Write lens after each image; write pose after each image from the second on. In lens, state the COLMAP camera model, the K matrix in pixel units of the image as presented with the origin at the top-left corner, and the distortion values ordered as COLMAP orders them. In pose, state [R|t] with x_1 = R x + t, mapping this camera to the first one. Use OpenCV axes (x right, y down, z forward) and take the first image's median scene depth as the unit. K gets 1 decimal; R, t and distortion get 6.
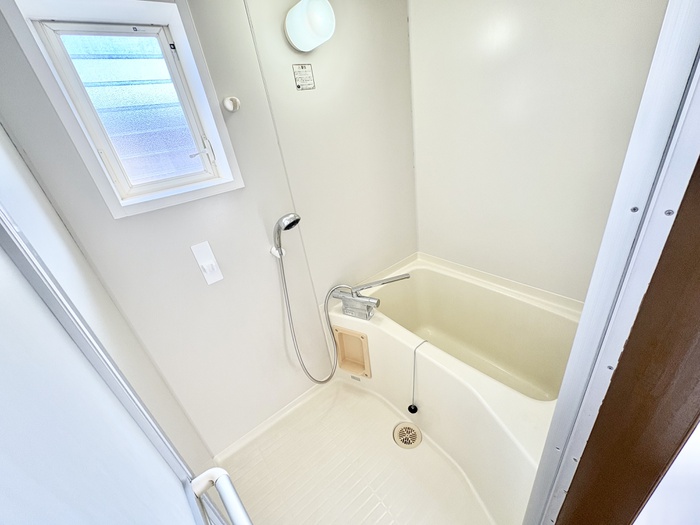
lens RADIAL K [[280.9, 0, 350.5], [0, 280.9, 264.2], [0, 0, 1]] dist [0.004050, -0.000009]
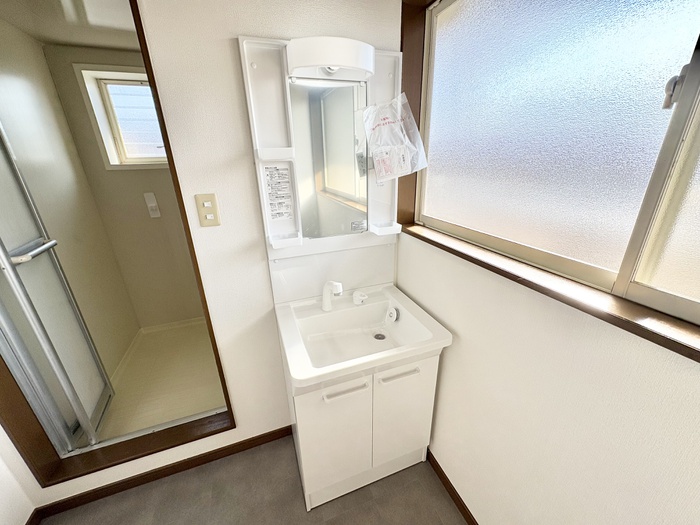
lens RADIAL K [[280.9, 0, 350.0], [0, 280.9, 262.2], [0, 0, 1]] dist [0.004050, -0.000009]
pose [[0.947107, 0.214820, -0.238412, 1.476443], [-0.231486, 0.971847, -0.043912, 0.171788], [0.222266, 0.096779, 0.970171, -0.533658]]
